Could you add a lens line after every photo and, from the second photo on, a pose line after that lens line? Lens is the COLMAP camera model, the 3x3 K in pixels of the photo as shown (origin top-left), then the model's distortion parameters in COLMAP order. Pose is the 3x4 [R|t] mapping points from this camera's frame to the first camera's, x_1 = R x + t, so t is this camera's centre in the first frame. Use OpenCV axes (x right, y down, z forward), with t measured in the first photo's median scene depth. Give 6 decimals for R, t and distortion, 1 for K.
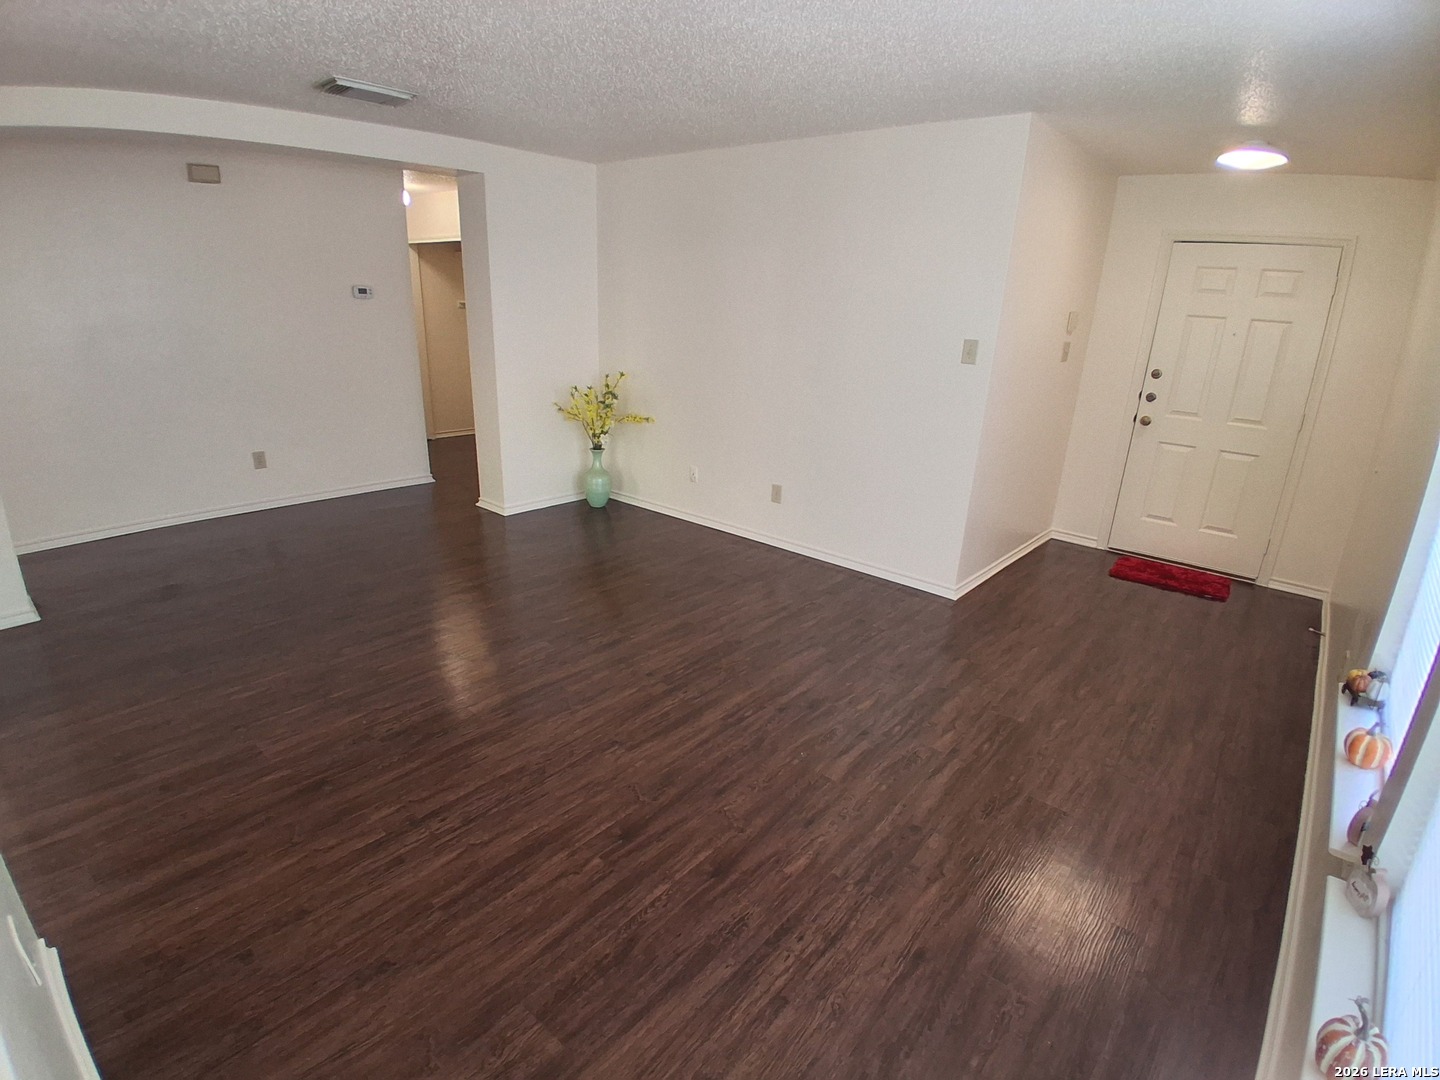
lens RADIAL K [[717.2, 0, 719.1], [0, 717.2, 548.5], [0, 0, 1]] dist [-0.010702, -0.025546]
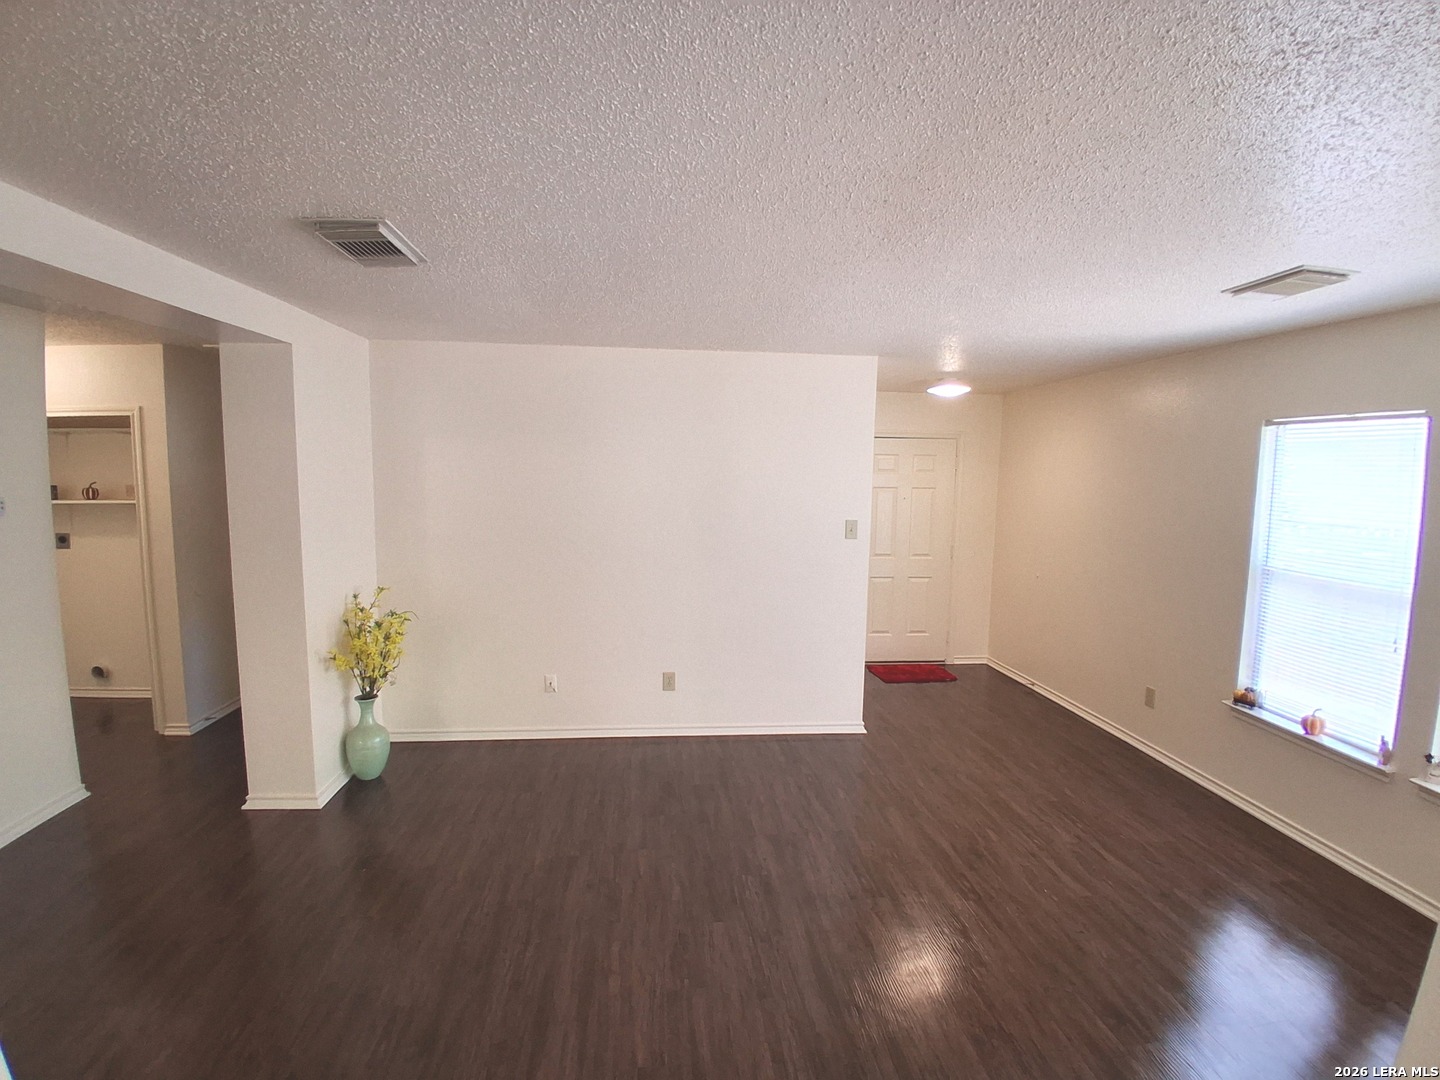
lens RADIAL K [[717.2, 0, 714.2], [0, 717.2, 550.3], [0, 0, 1]] dist [-0.010702, -0.025546]
pose [[0.694720, -0.105025, 0.711572, -0.608017], [0.243397, 0.965247, -0.095167, -0.156739], [-0.676847, 0.239309, 0.696139, 0.267446]]
